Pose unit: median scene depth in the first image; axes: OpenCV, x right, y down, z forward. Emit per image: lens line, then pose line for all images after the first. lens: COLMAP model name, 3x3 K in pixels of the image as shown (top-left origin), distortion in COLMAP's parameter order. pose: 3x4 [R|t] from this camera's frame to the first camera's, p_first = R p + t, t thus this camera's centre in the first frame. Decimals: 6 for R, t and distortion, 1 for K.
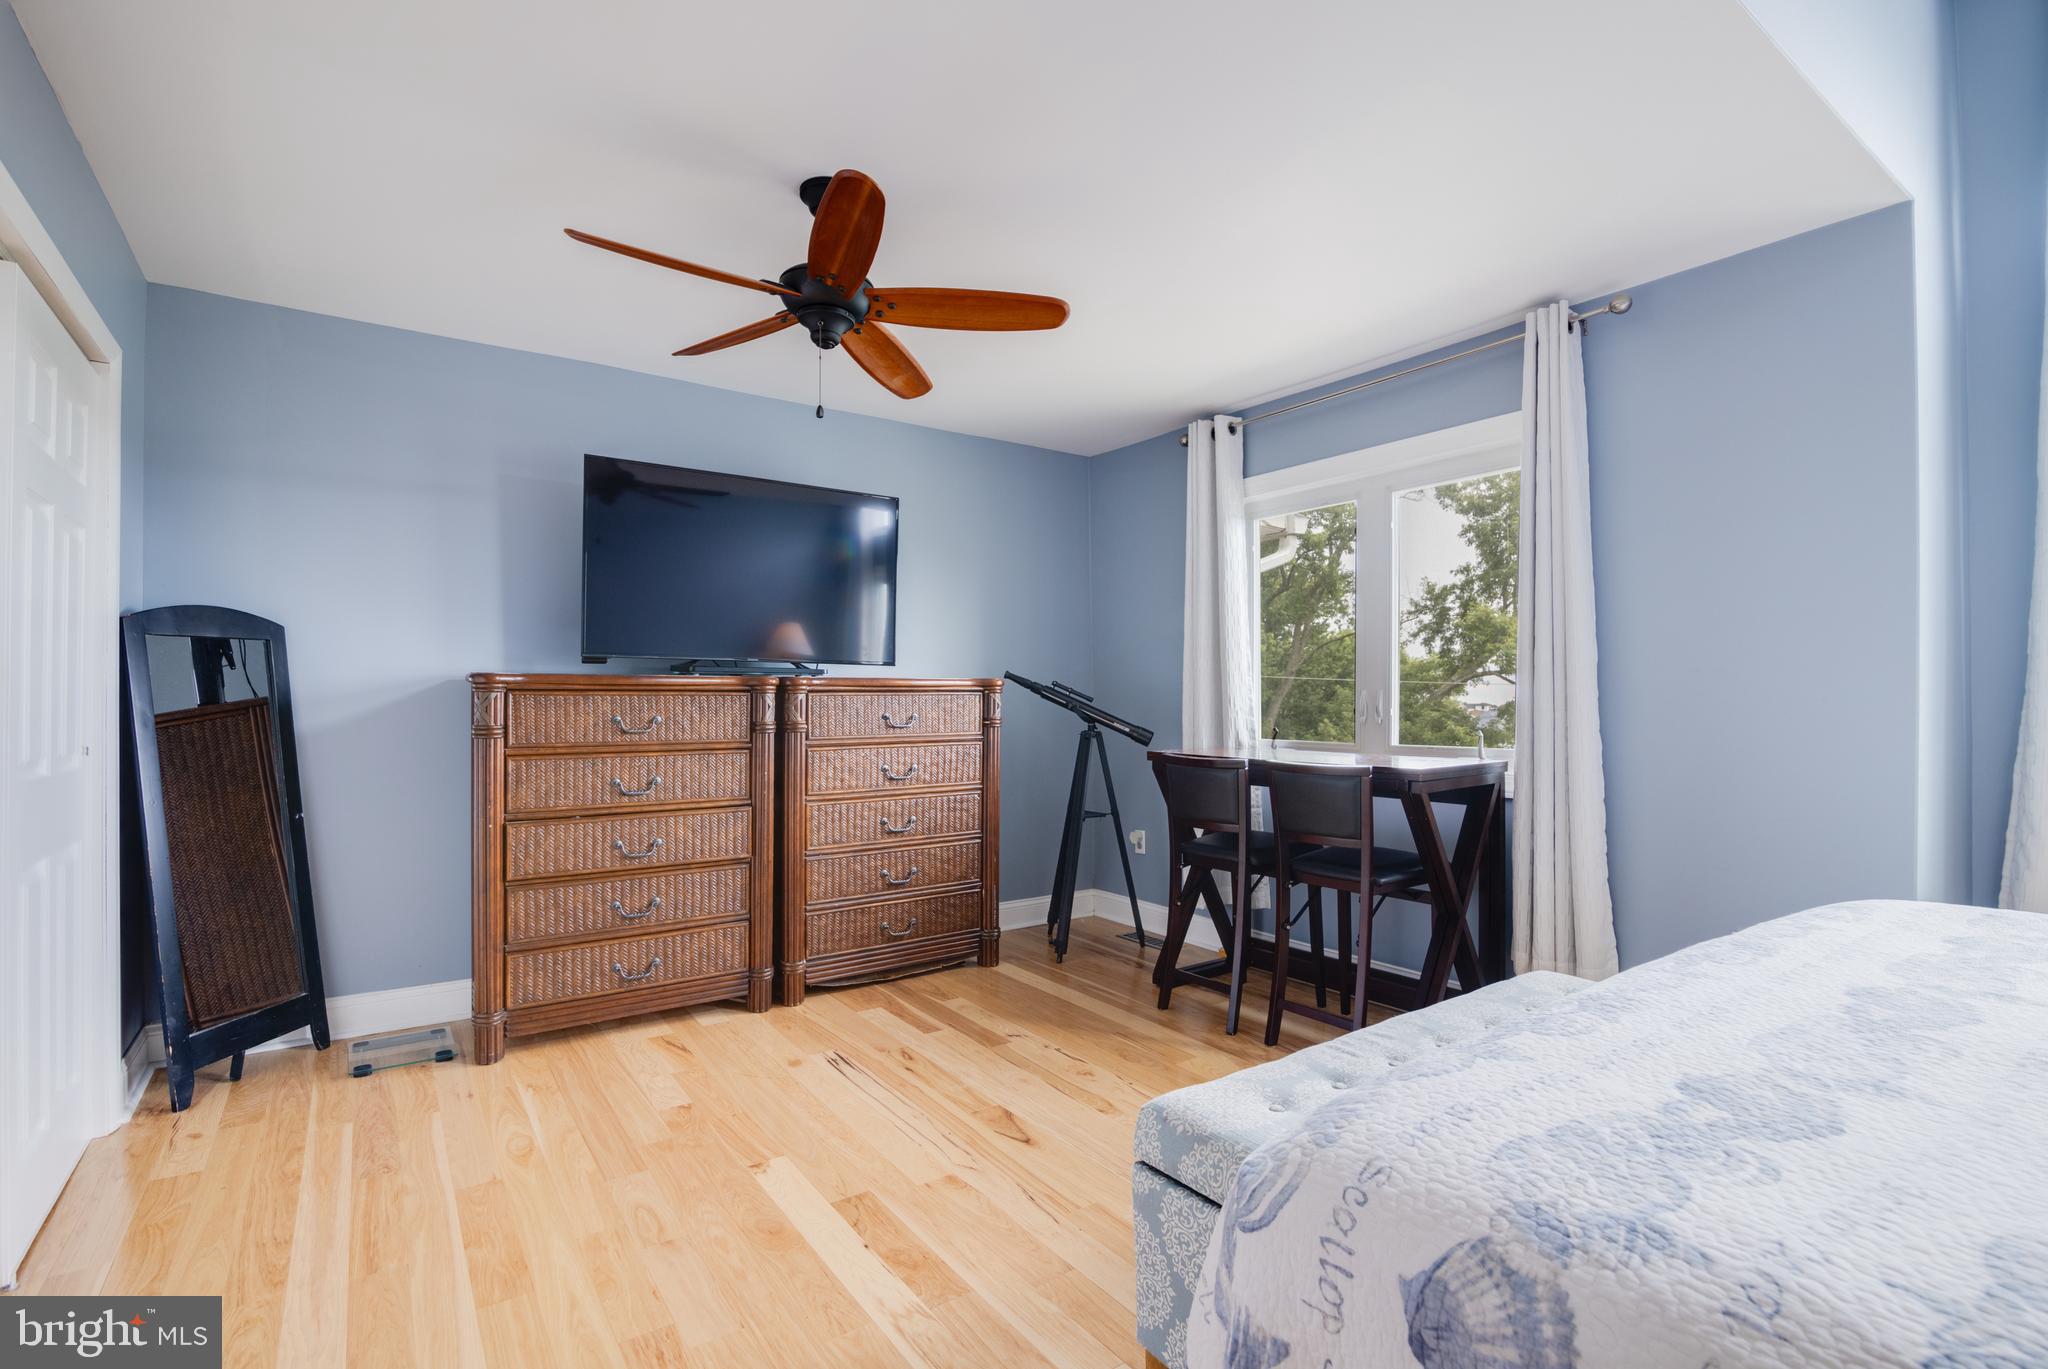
lens RADIAL K [[953.6, 0, 1028.4], [0, 953.6, 692.0], [0, 0, 1]] dist [-0.005627, -0.000290]
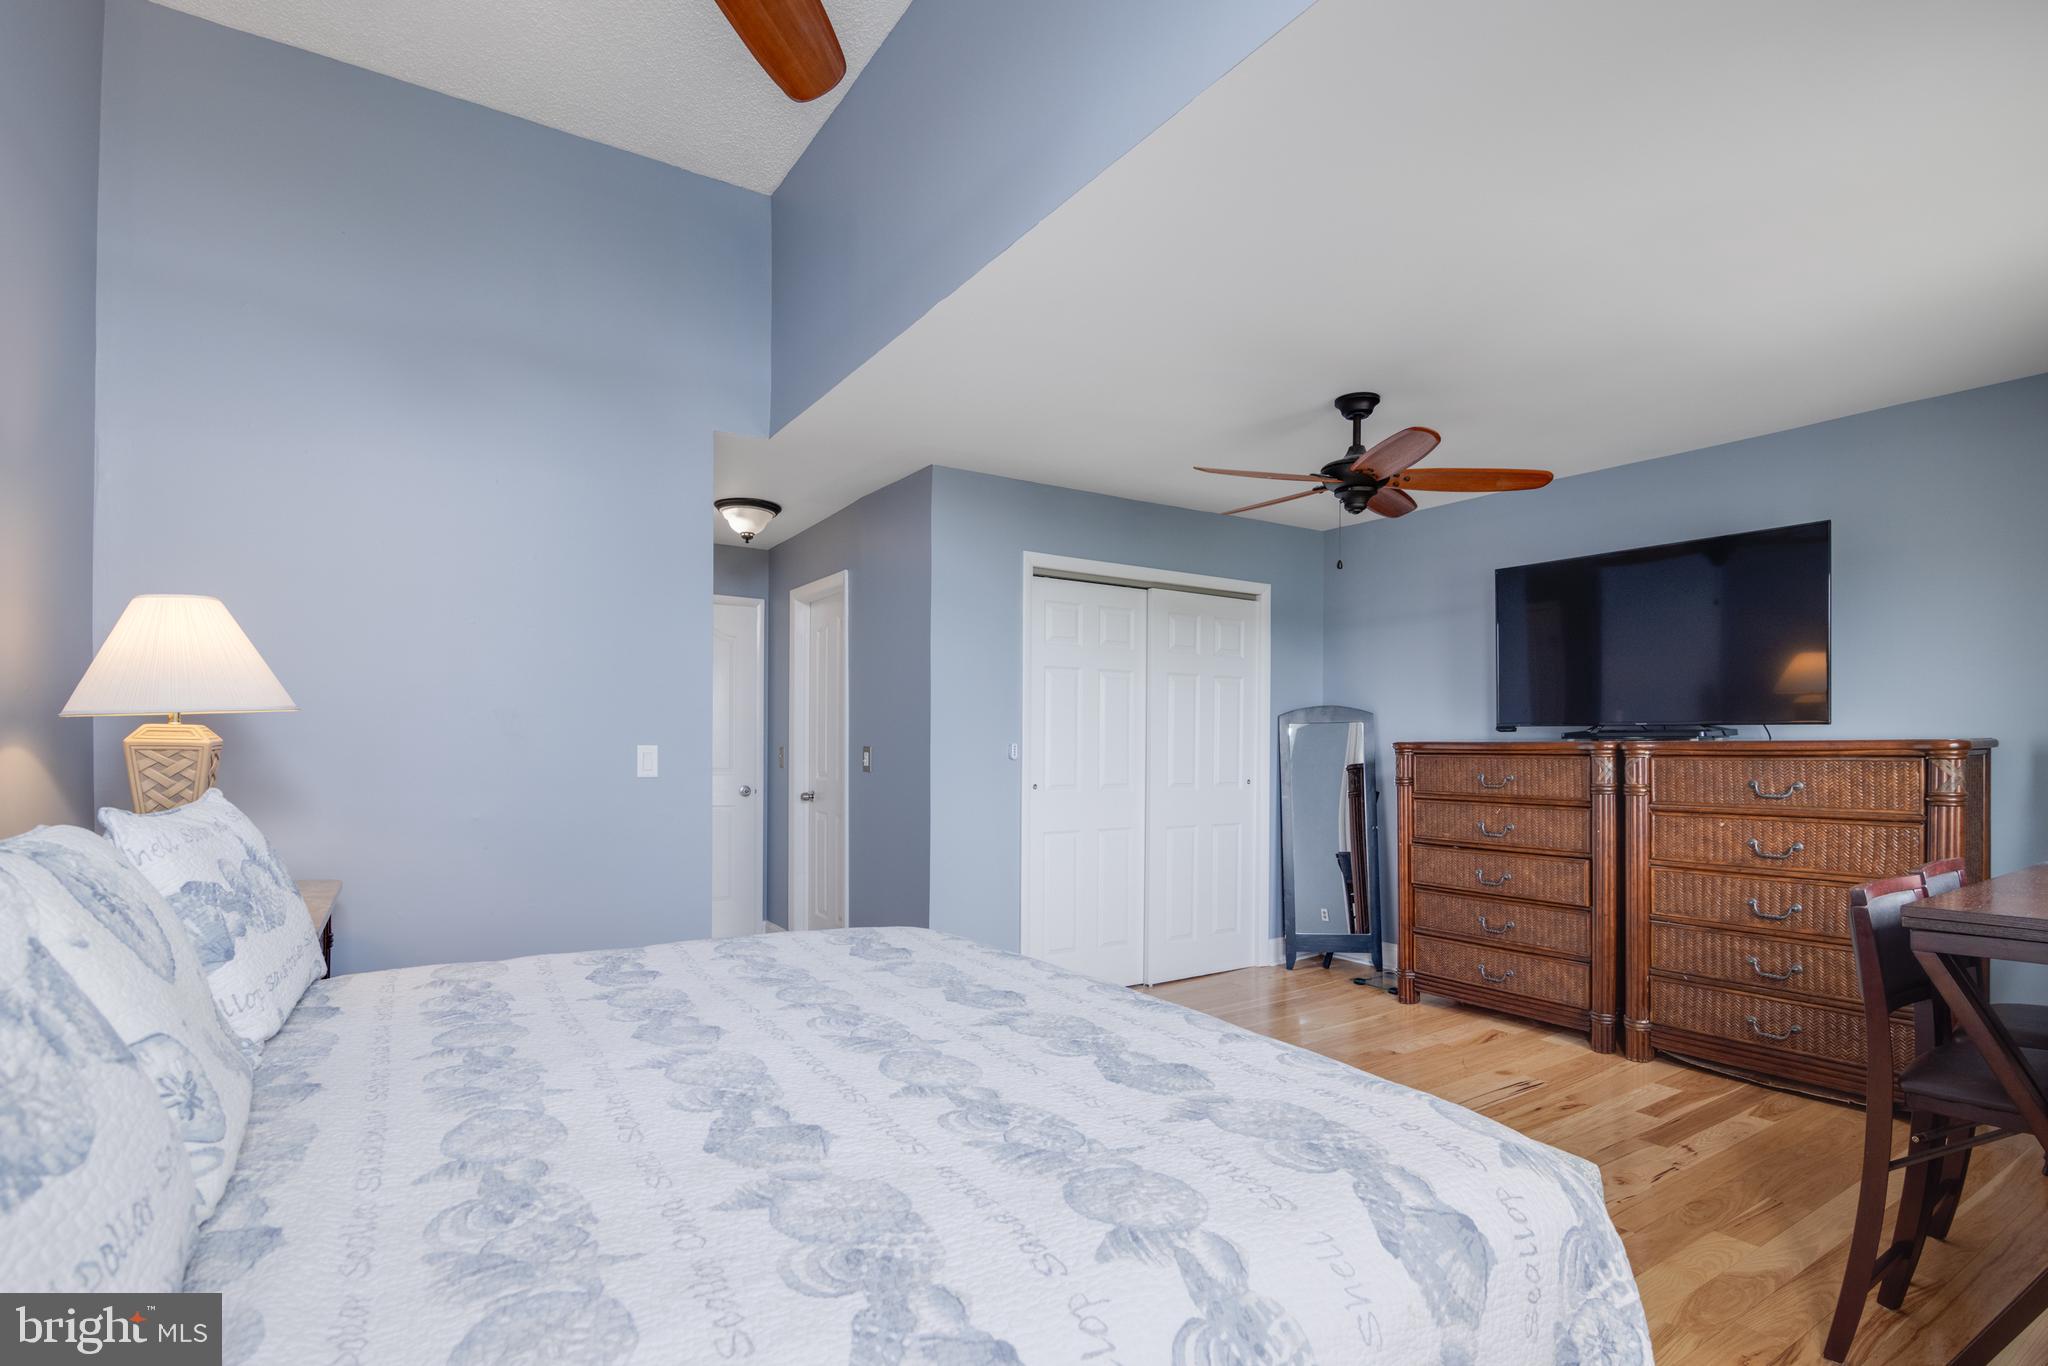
lens RADIAL K [[953.6, 0, 987.0], [0, 953.6, 740.9], [0, 0, 1]] dist [-0.005627, -0.000290]
pose [[-0.054556, -0.000592, -0.998511, 0.859815], [0.014032, 0.999901, -0.001360, -0.026053], [0.998412, -0.014086, -0.054542, 0.382439]]
